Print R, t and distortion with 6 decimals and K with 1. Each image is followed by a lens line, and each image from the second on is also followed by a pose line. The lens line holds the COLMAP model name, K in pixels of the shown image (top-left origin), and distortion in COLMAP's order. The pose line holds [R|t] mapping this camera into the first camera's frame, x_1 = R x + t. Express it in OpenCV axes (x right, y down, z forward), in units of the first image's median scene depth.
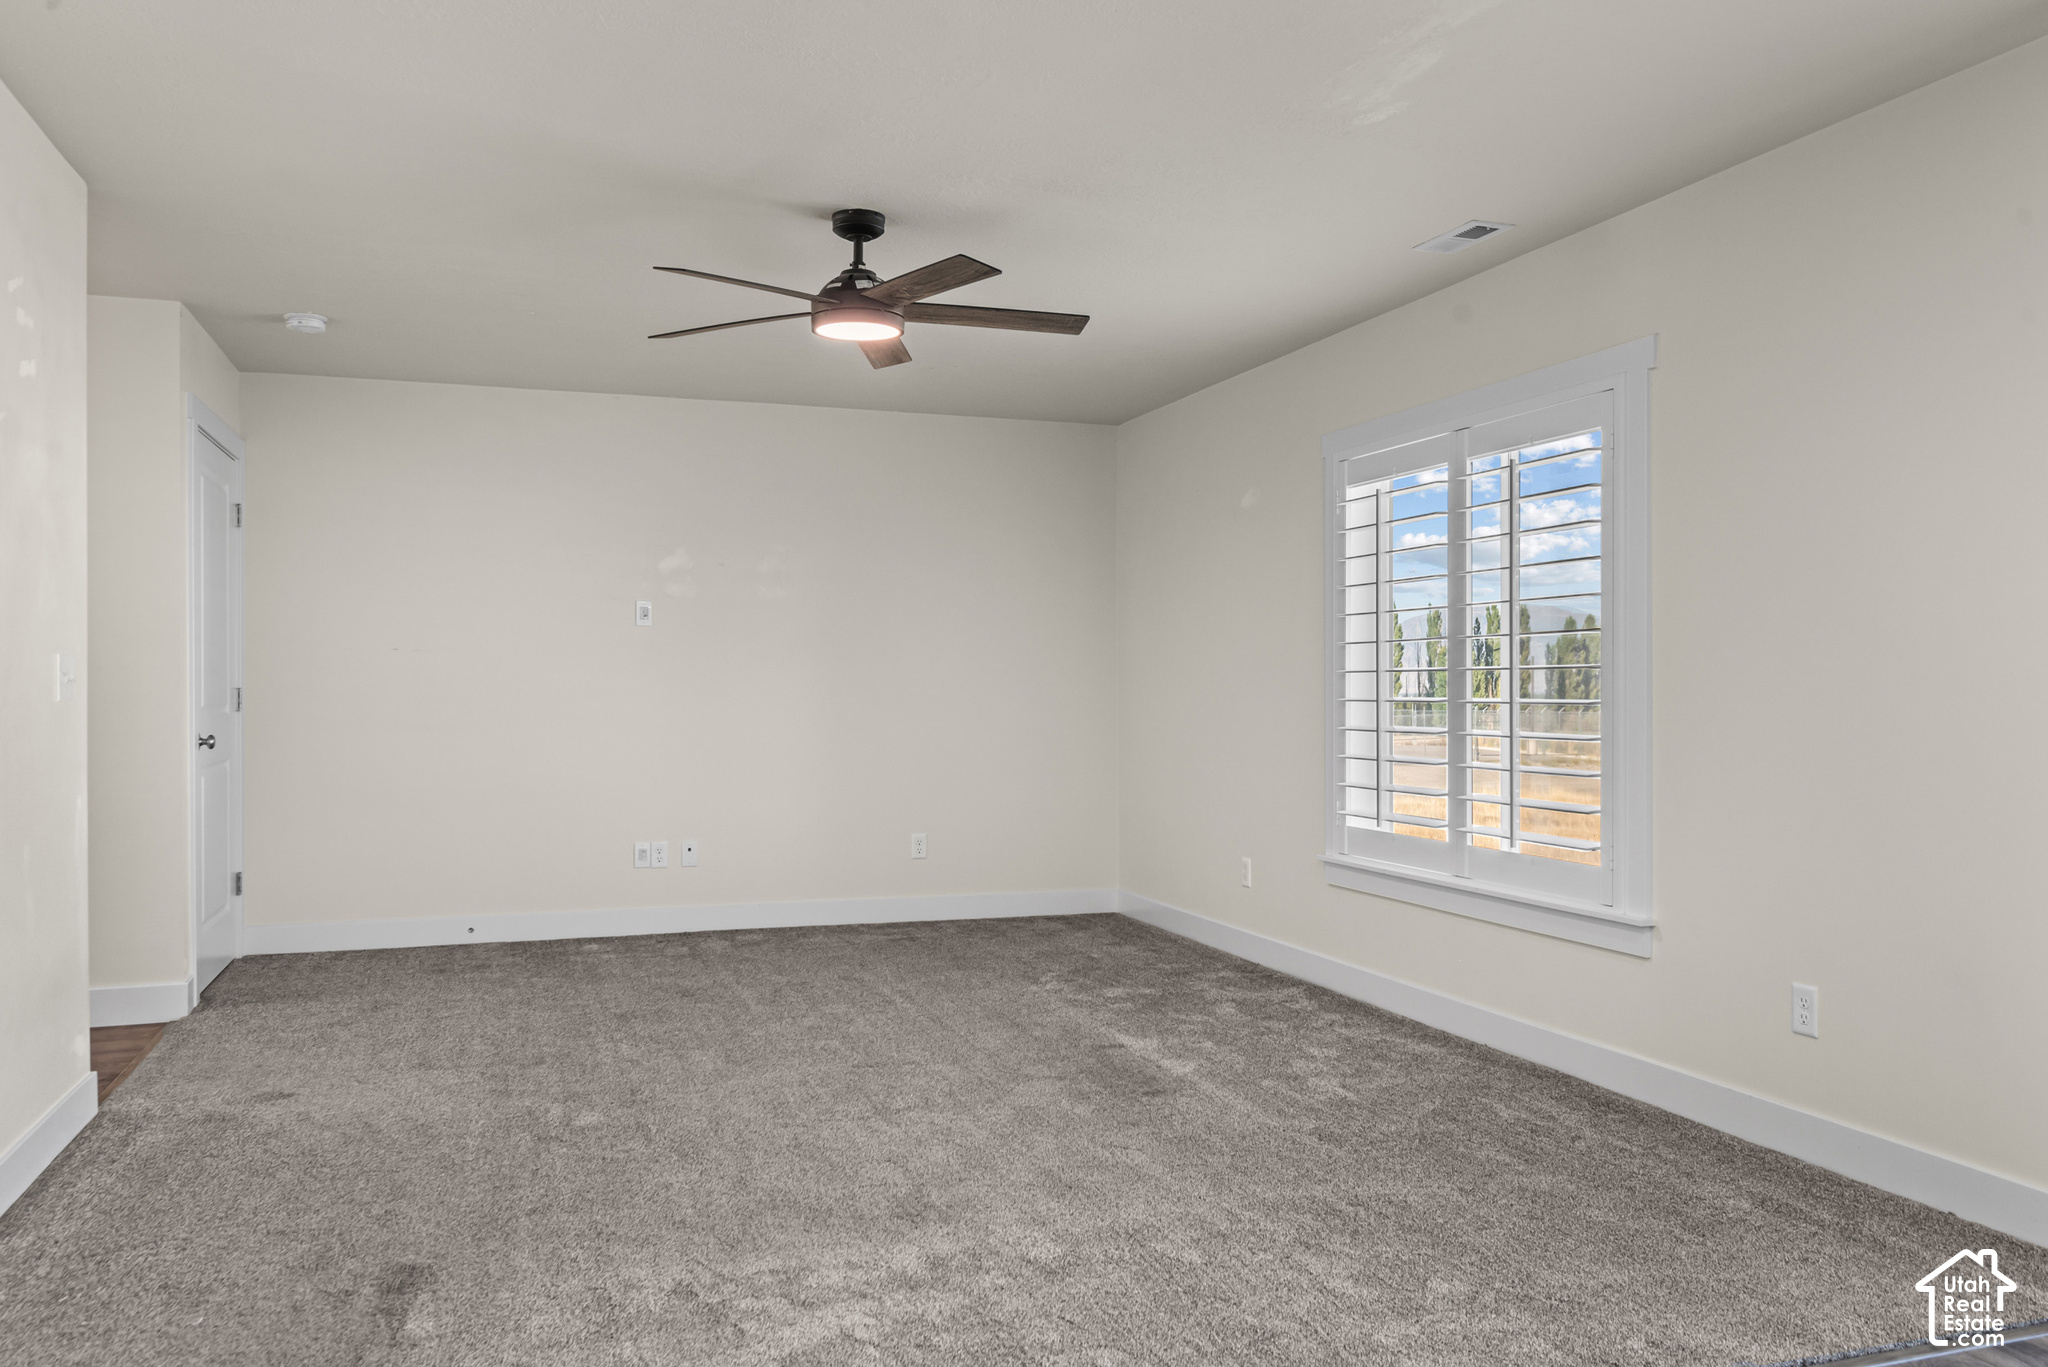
lens RADIAL K [[1529.4, 0, 1024.5], [0, 1529.4, 686.1], [0, 0, 1]] dist [0.002538, -0.002350]
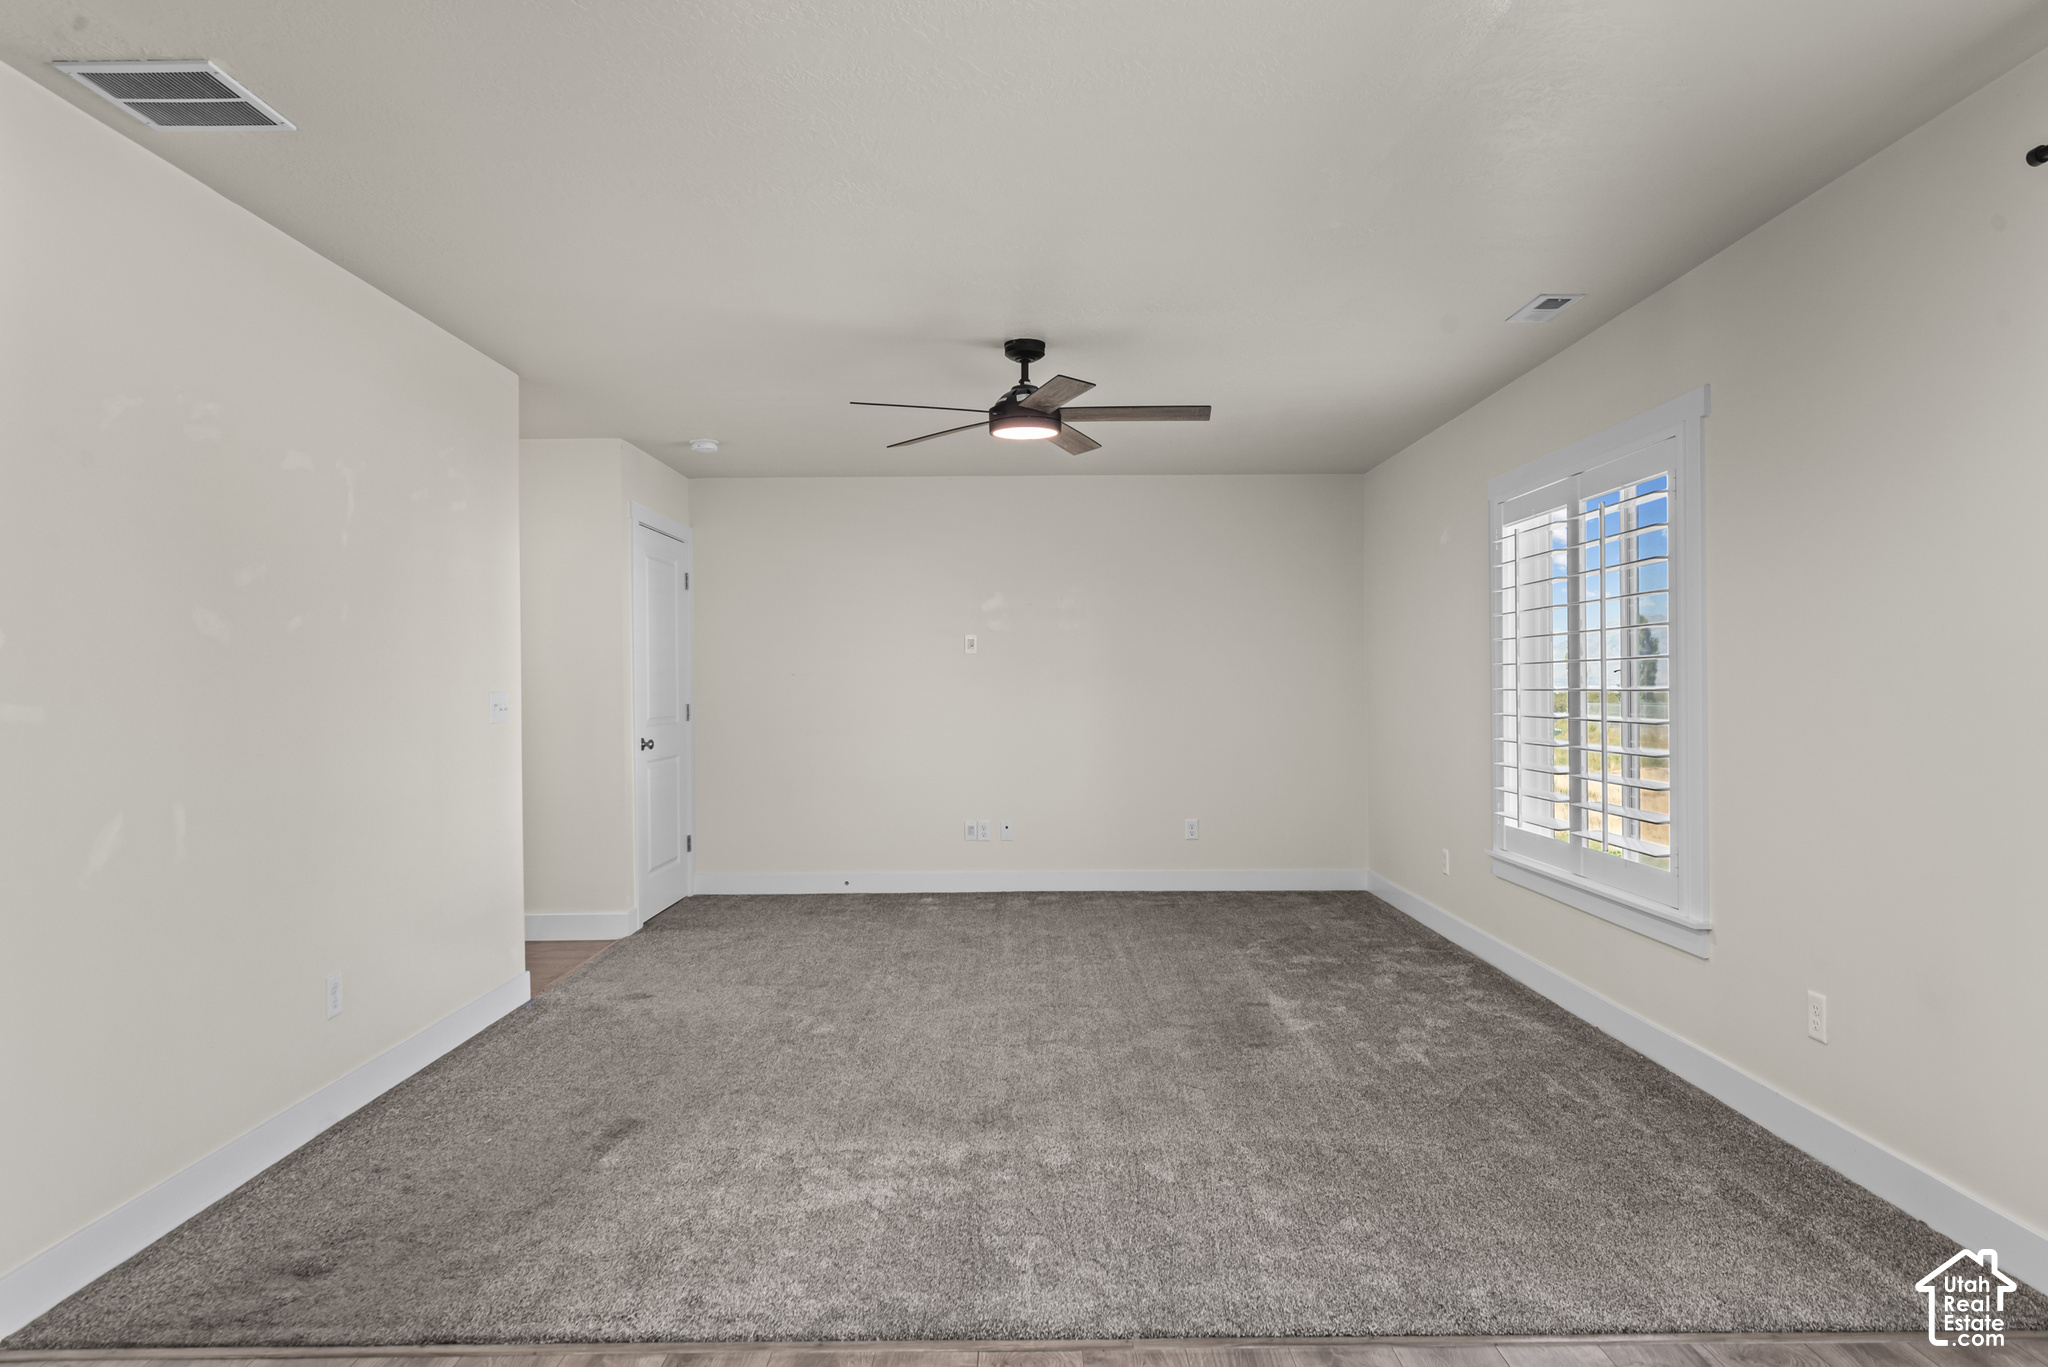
lens RADIAL K [[1281.9, 0, 1026.3], [0, 1281.9, 681.2], [0, 0, 1]] dist [-0.003936, 0.005807]
pose [[0.945748, -0.009138, -0.324773, 0.243762], [0.008666, 0.999958, -0.002901, -0.020598], [0.324786, -0.000071, 0.945788, -0.018030]]
